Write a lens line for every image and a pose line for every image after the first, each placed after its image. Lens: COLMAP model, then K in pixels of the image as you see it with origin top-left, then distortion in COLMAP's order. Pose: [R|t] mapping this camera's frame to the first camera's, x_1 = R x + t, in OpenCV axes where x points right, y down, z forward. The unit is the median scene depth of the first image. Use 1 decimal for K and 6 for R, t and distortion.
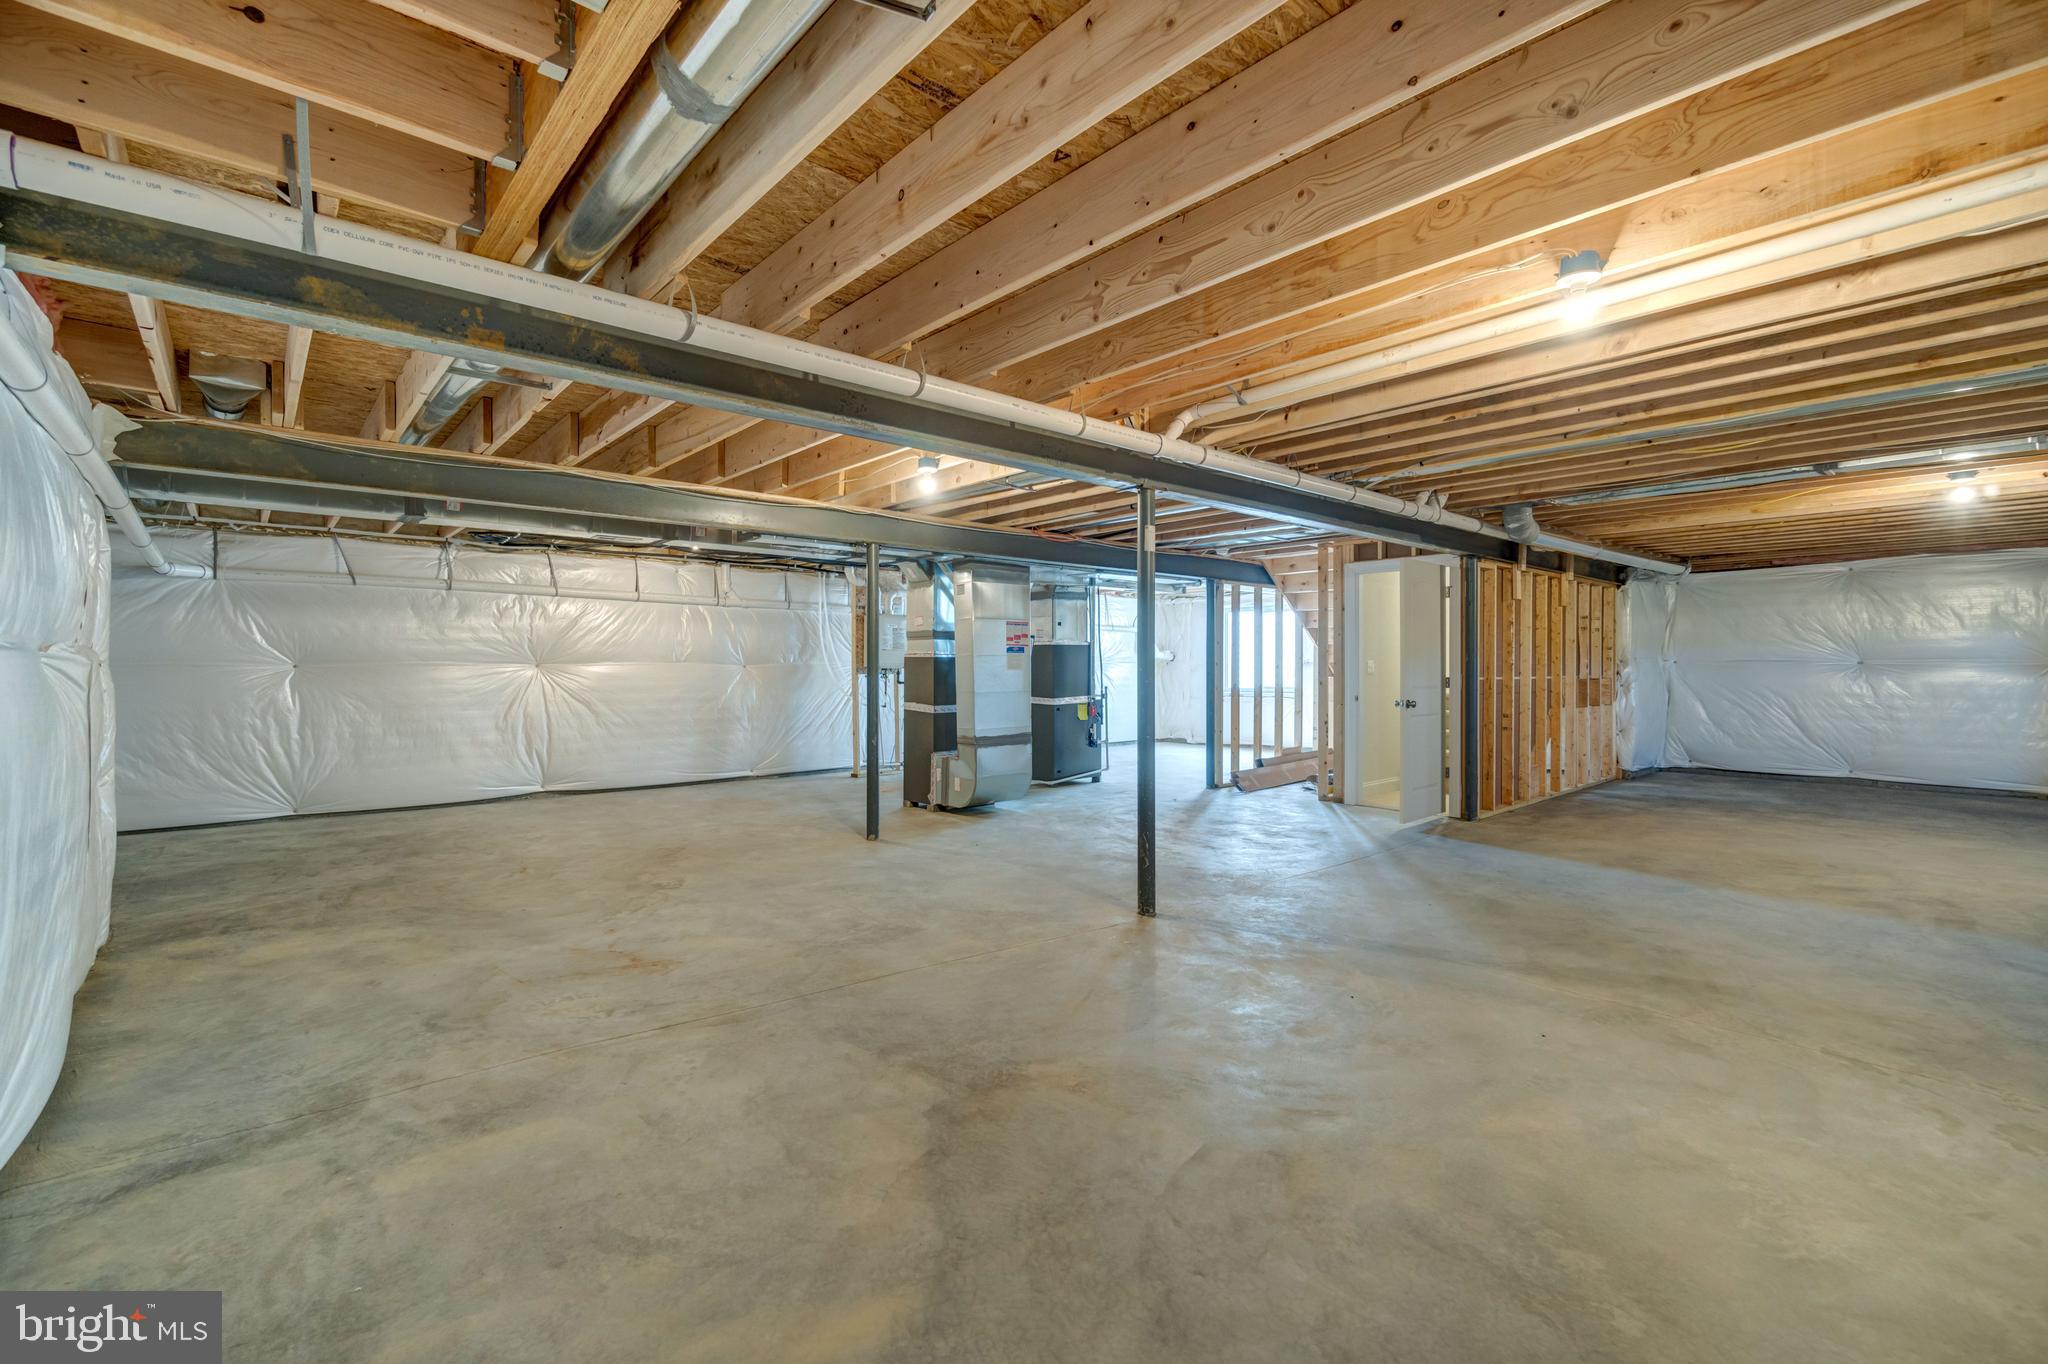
lens RADIAL K [[882.0, 0, 1019.2], [0, 882.0, 673.8], [0, 0, 1]] dist [-0.000798, 0.000124]
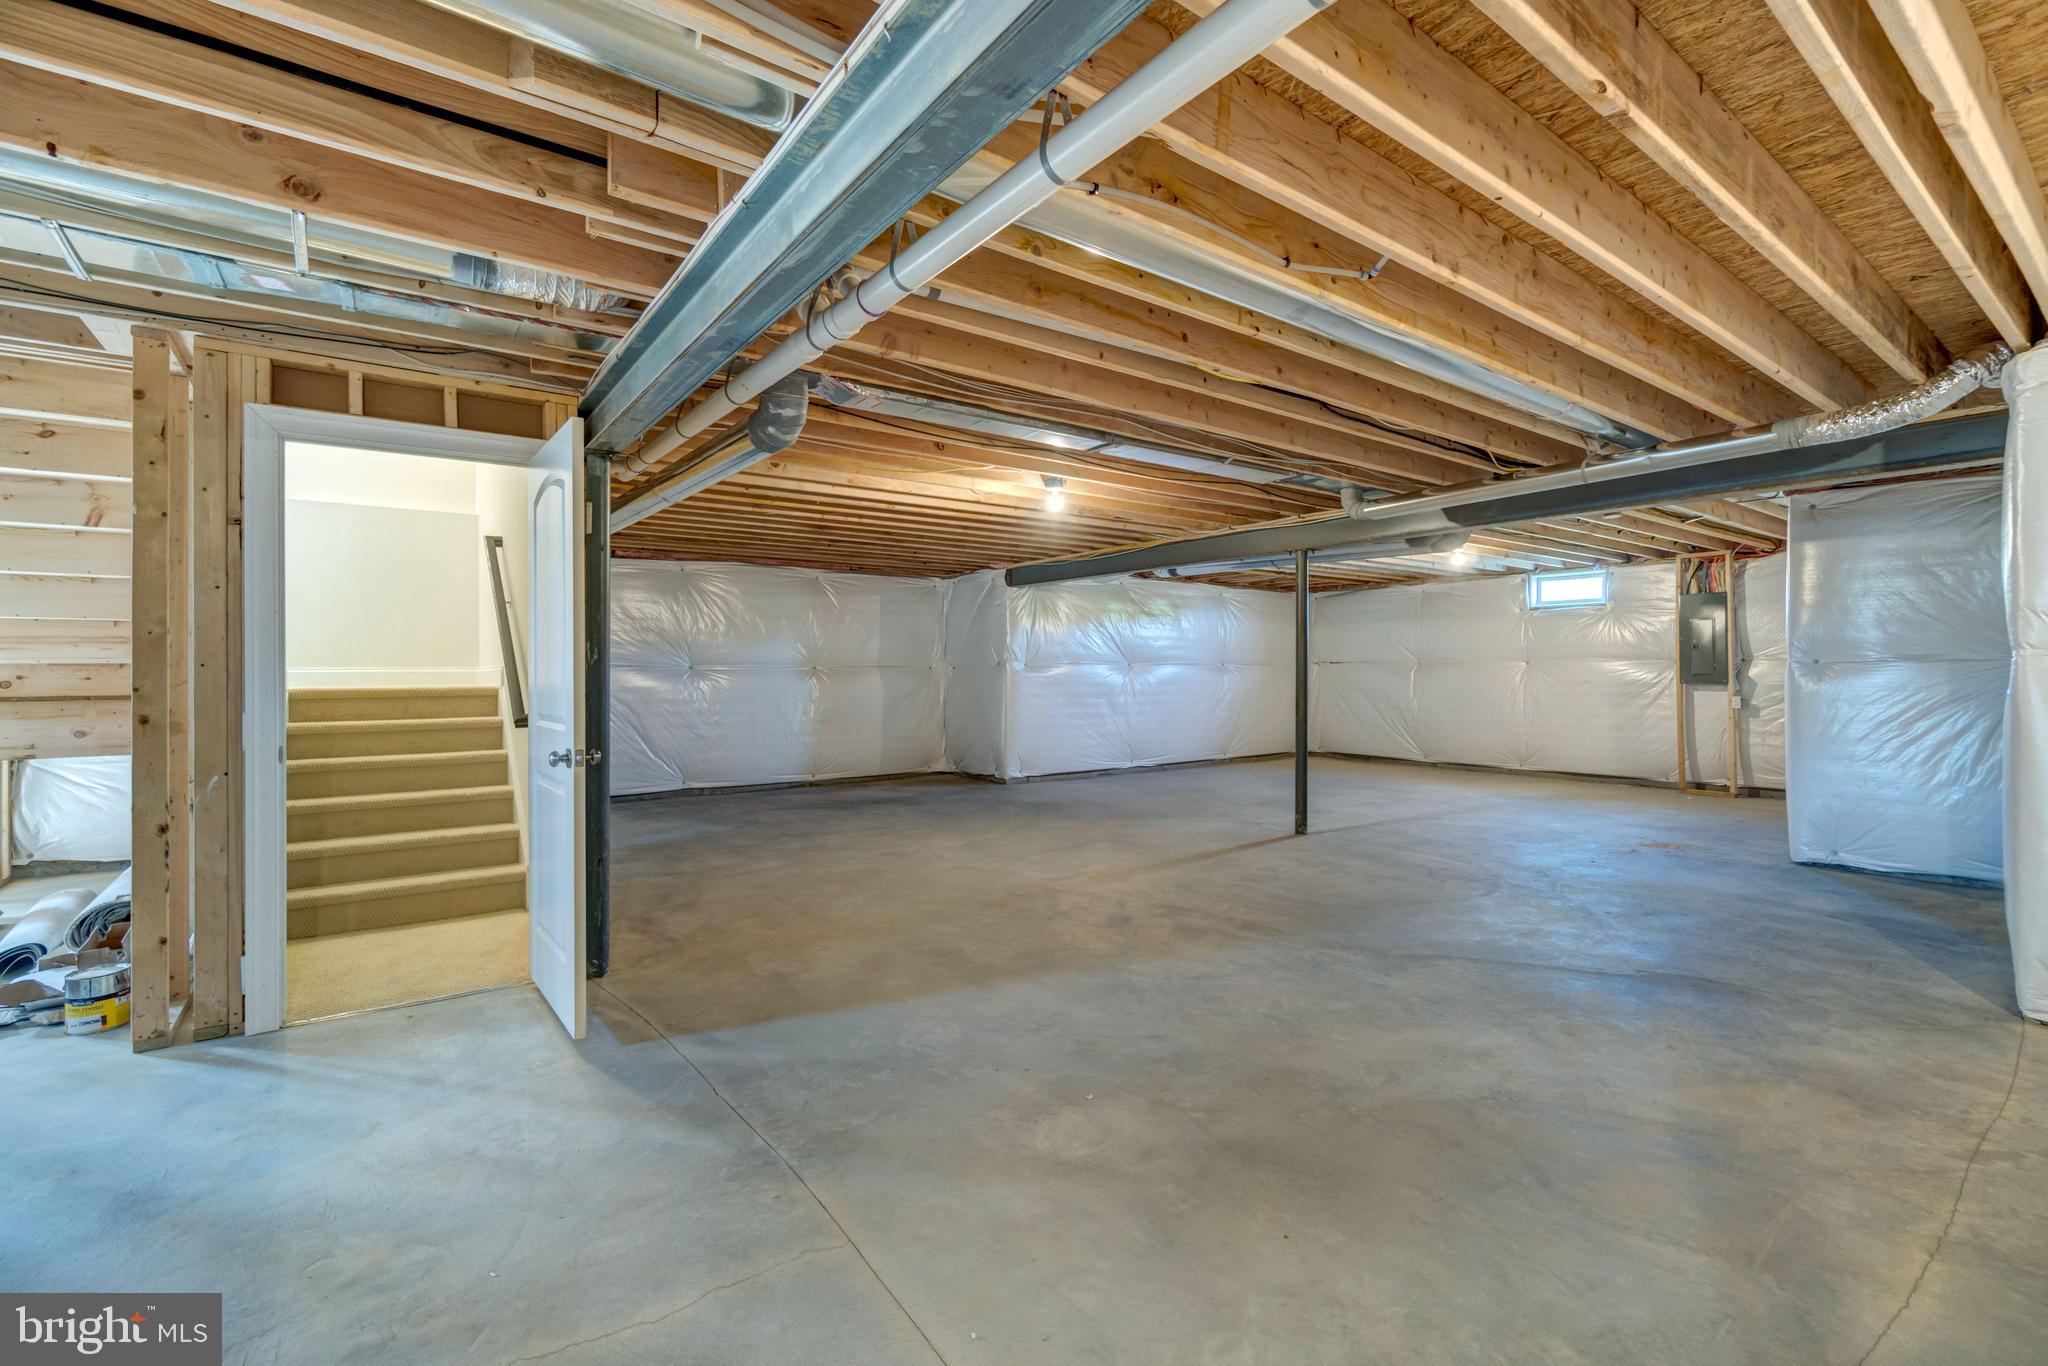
lens RADIAL K [[882.0, 0, 1019.2], [0, 882.0, 674.8], [0, 0, 1]] dist [-0.000798, 0.000124]
pose [[0.087367, -0.004216, 0.996167, 0.045502], [0.009846, 0.999946, 0.003368, -0.013948], [-0.996128, 0.009514, 0.087404, 1.458544]]
